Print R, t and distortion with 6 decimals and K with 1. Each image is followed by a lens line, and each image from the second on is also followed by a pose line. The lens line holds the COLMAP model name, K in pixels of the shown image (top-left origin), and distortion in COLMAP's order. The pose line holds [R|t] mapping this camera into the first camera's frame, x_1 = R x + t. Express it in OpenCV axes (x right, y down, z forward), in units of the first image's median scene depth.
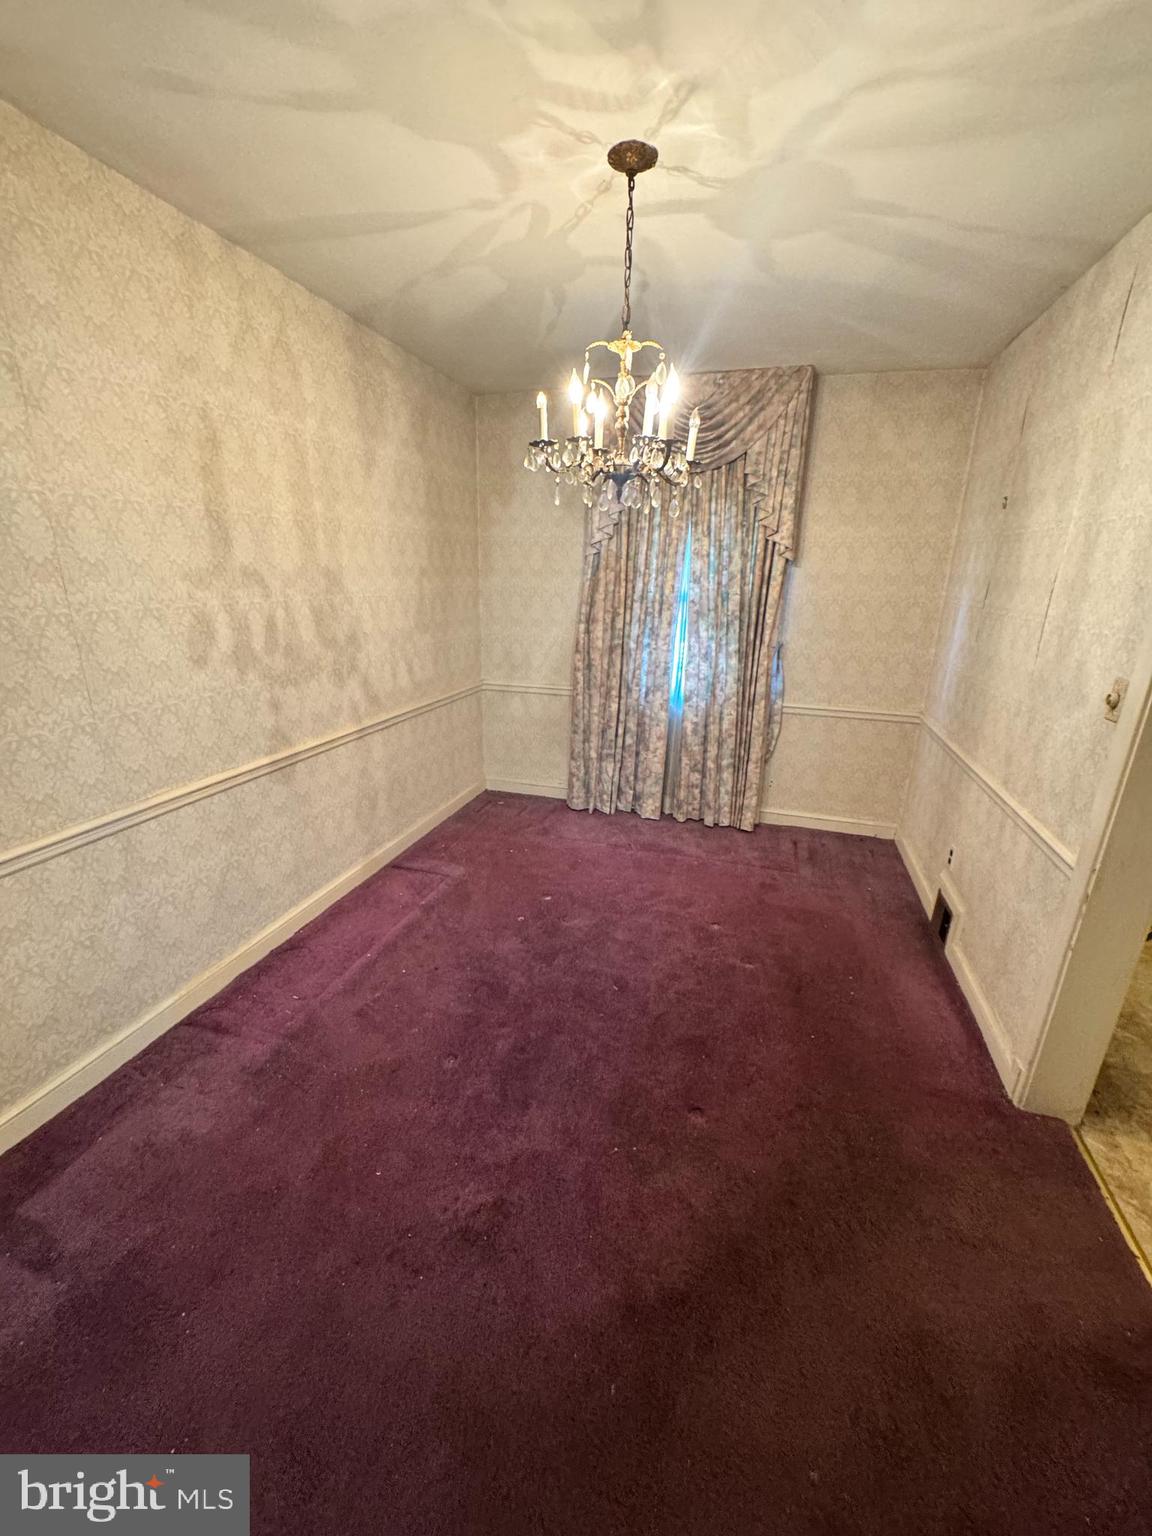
lens RADIAL K [[609.9, 0, 571.6], [0, 609.9, 760.8], [0, 0, 1]] dist [-0.000521, -0.000489]
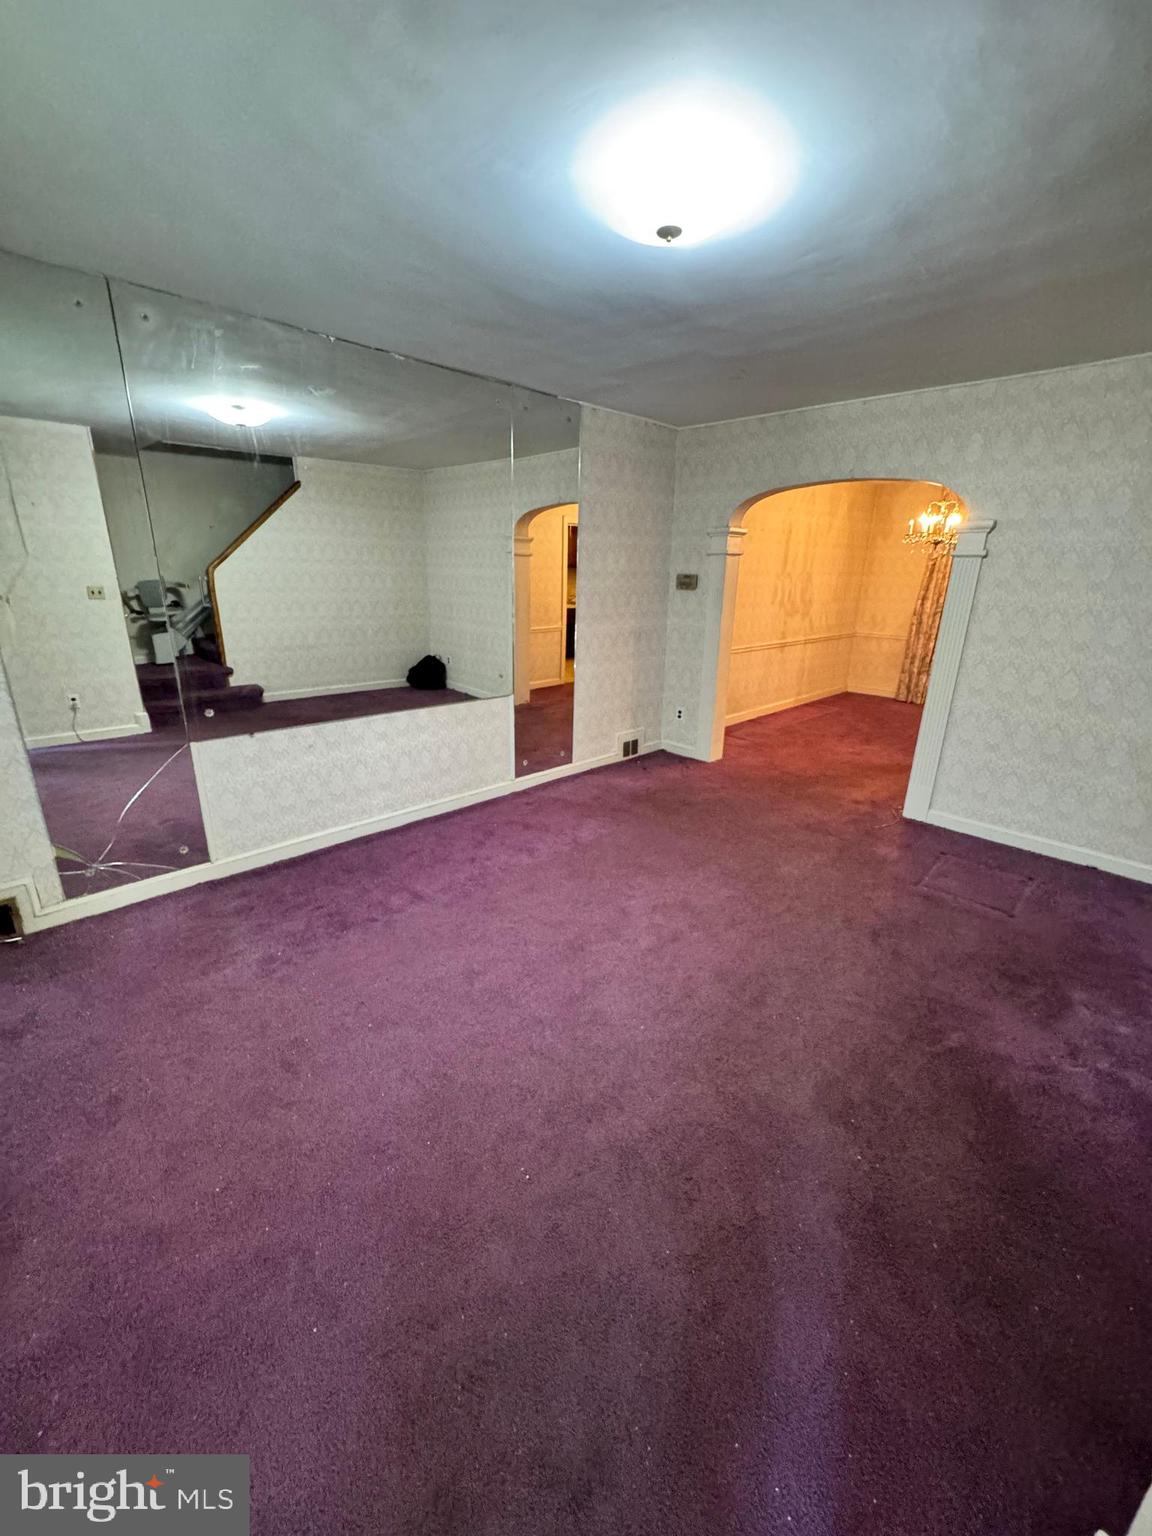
lens RADIAL K [[609.9, 0, 570.7], [0, 609.9, 771.6], [0, 0, 1]] dist [-0.000521, -0.000489]
pose [[0.870878, 0.145689, -0.469411, 0.042993], [-0.140711, 0.988986, 0.045893, 0.409467], [0.470927, 0.026085, 0.881786, -1.309169]]
